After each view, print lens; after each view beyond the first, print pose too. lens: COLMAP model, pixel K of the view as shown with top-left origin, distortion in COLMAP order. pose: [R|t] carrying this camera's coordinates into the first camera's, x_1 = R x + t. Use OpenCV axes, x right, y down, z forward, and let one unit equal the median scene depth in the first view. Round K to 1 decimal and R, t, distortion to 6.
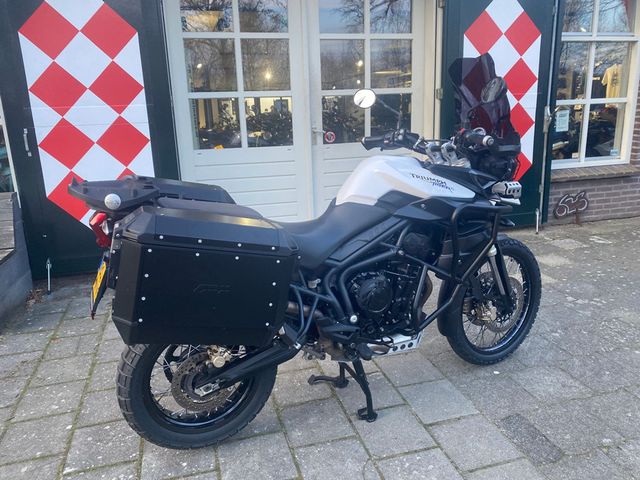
lens RADIAL K [[485.5, 0, 308.1], [0, 485.5, 233.8], [0, 0, 1]] dist [0.007771, -0.003301]
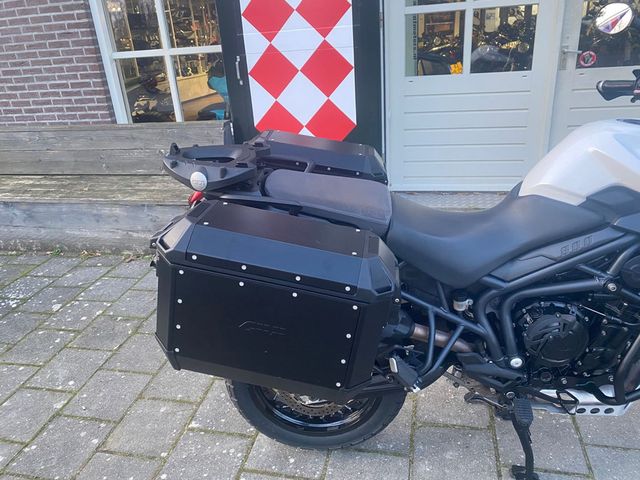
lens RADIAL K [[478.5, 0, 320.0], [0, 478.5, 240.0], [0, 0, 1]] dist [0.005462, -0.004462]
pose [[0.882504, 0.161167, -0.441828, 0.118945], [-0.073333, 0.975114, 0.209222, -0.118137], [0.464552, -0.152239, 0.872361, 0.288185]]
